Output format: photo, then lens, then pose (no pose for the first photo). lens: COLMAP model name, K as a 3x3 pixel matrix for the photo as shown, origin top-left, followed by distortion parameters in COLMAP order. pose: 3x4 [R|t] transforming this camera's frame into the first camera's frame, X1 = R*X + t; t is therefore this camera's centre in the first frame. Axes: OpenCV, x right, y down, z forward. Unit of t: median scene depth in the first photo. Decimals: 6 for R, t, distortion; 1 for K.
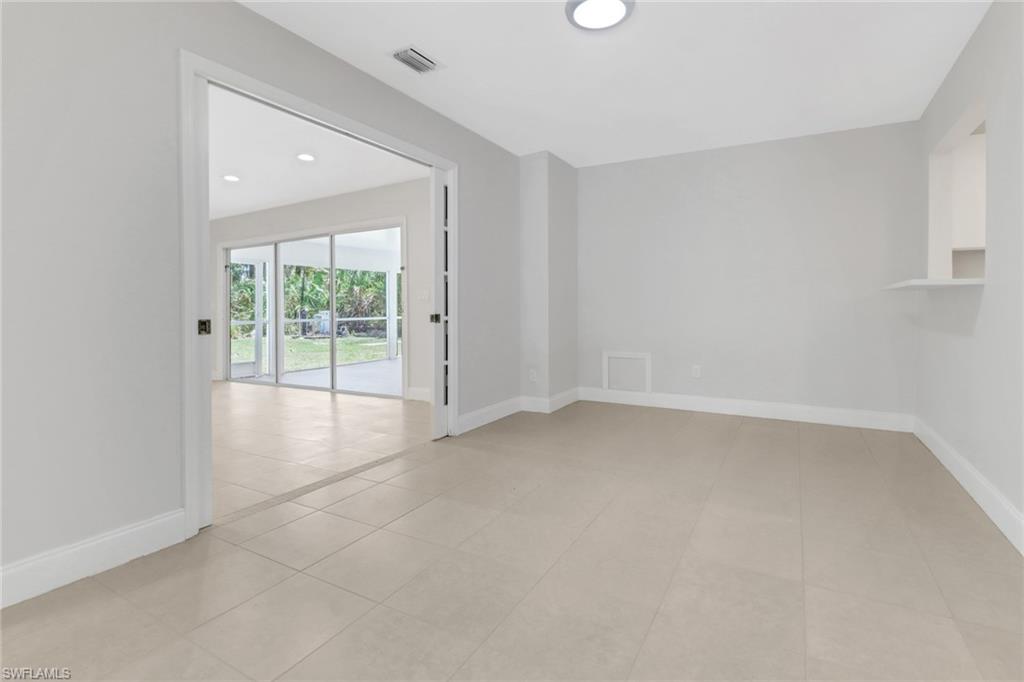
lens RADIAL K [[485.1, 0, 511.9], [0, 485.1, 322.1], [0, 0, 1]] dist [-0.015995, -0.000104]
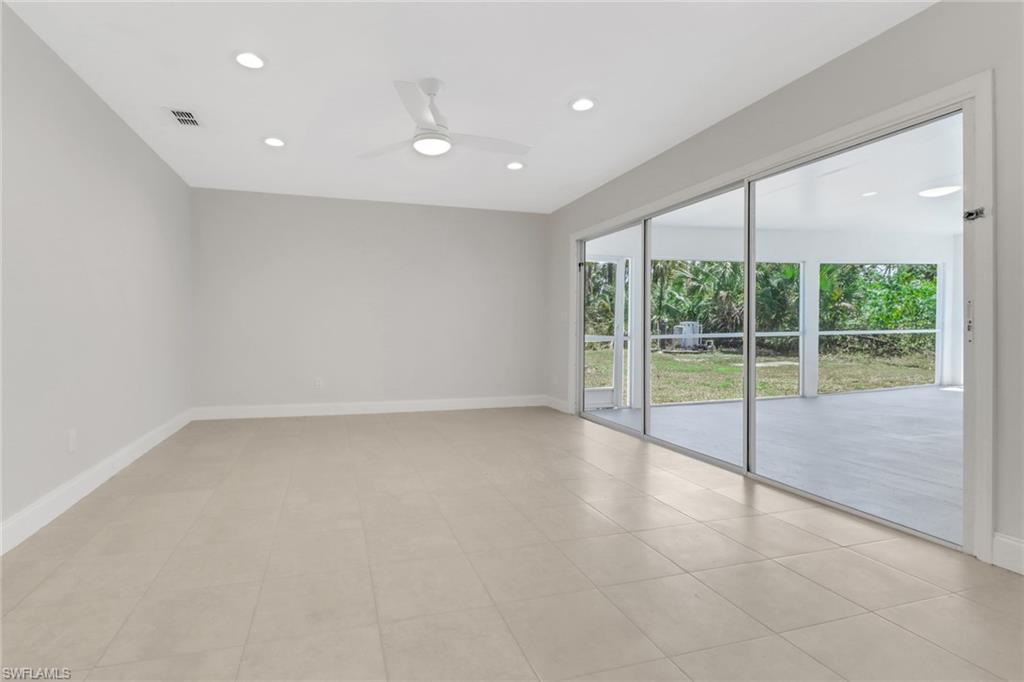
lens RADIAL K [[485.1, 0, 511.9], [0, 485.1, 322.1], [0, 0, 1]] dist [-0.015995, -0.000104]
pose [[0.769249, -0.000730, -0.638948, -0.088594], [-0.012688, 0.999785, -0.016419, -0.005070], [0.638823, 0.020737, 0.769075, 0.162367]]
